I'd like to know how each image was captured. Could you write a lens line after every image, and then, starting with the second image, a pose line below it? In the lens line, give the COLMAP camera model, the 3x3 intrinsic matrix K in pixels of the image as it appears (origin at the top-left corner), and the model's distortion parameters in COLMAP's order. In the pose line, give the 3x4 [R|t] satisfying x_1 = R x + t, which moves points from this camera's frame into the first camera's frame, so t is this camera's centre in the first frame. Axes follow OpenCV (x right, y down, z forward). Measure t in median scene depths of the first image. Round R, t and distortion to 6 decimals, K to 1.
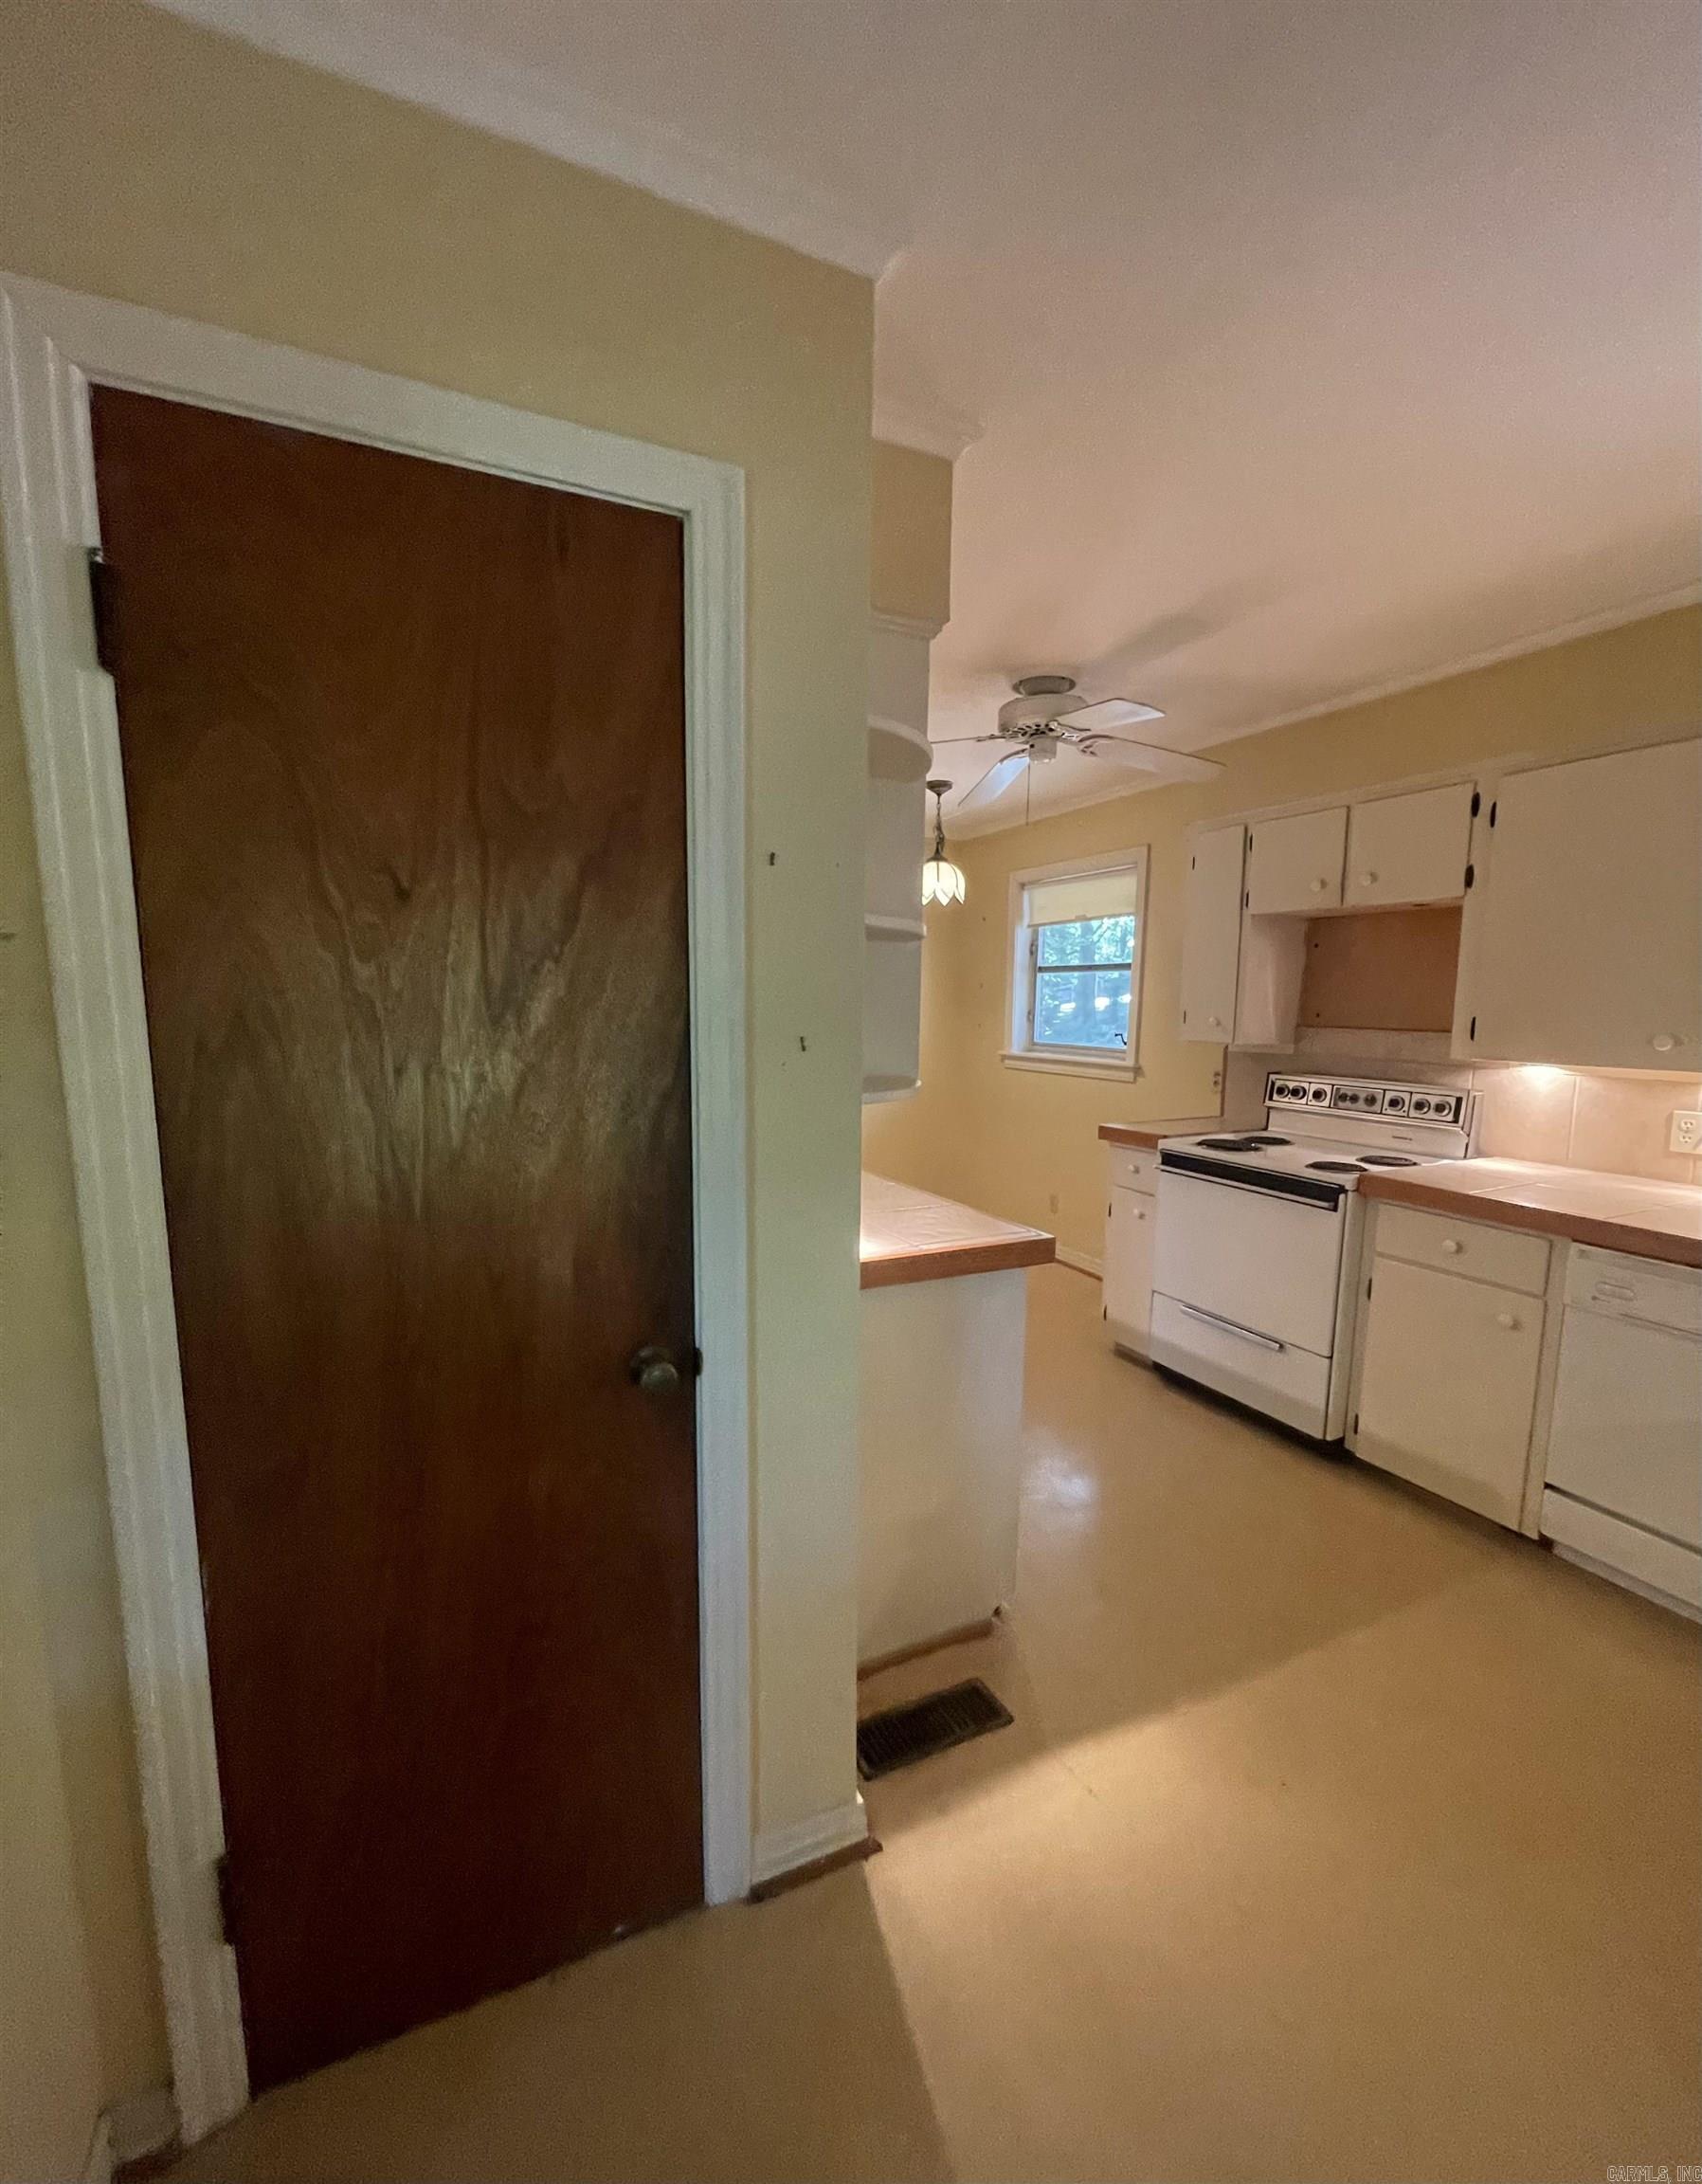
lens RADIAL K [[914.0, 0, 845.8], [0, 914.0, 1118.2], [0, 0, 1]] dist [-0.025667, -0.000013]
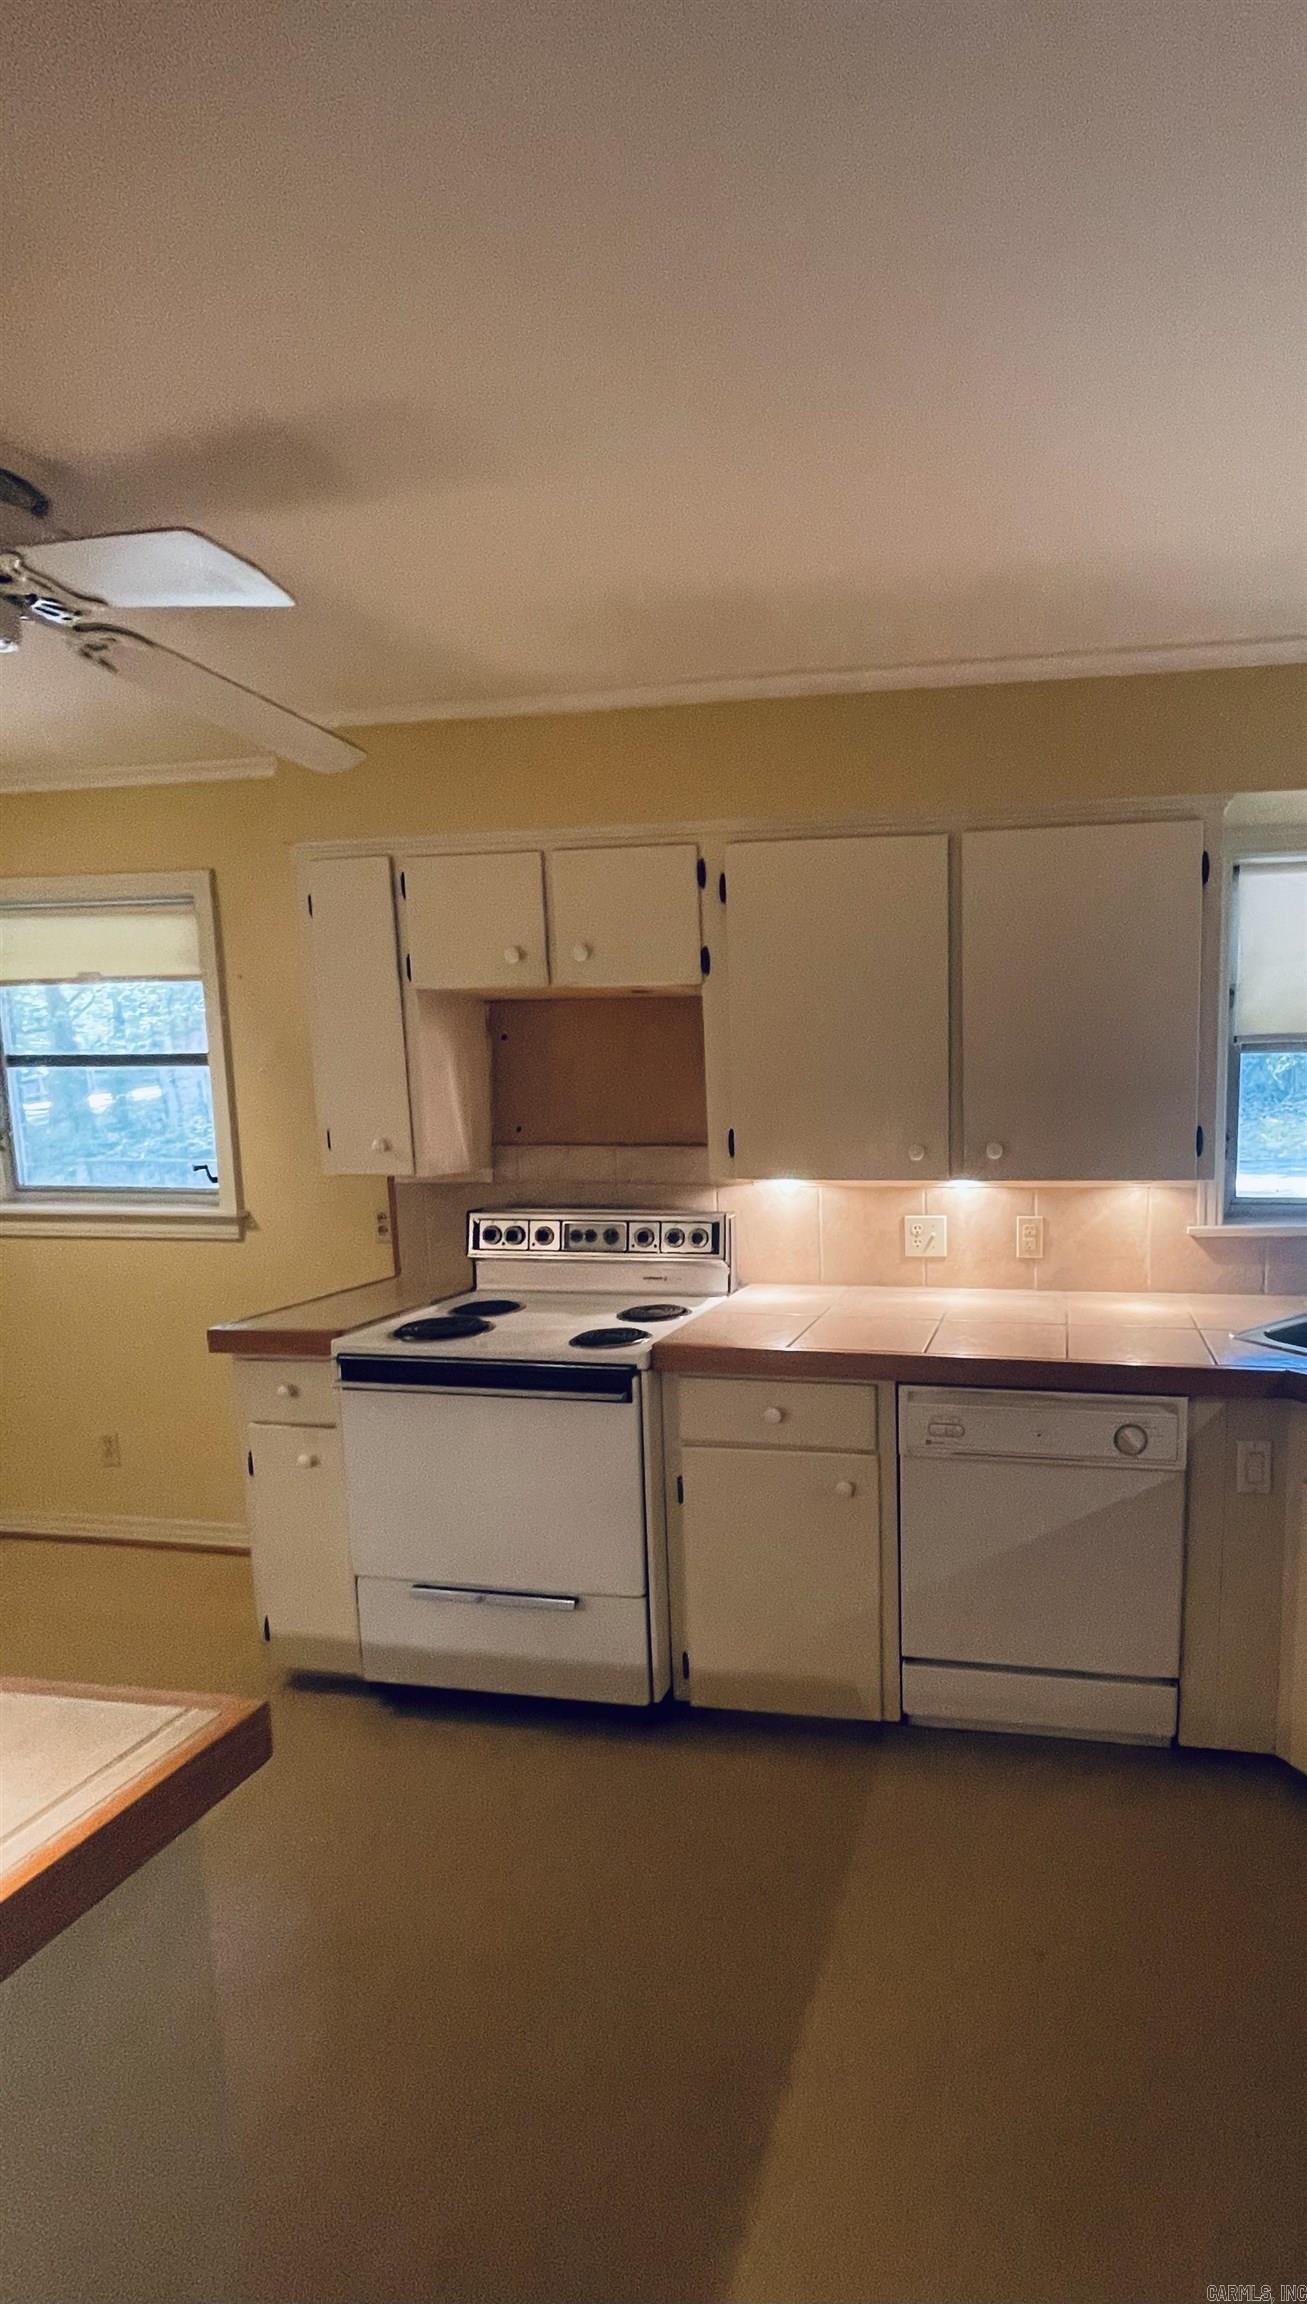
lens RADIAL K [[991.7, 0, 915.3], [0, 991.7, 1220.3], [0, 0, 1]] dist [0.000197, 0.000050]
pose [[0.575100, -0.114601, 0.810017, 0.033972], [0.116332, 0.991534, 0.057688, -0.054317], [-0.809770, 0.061054, 0.583563, 0.289567]]
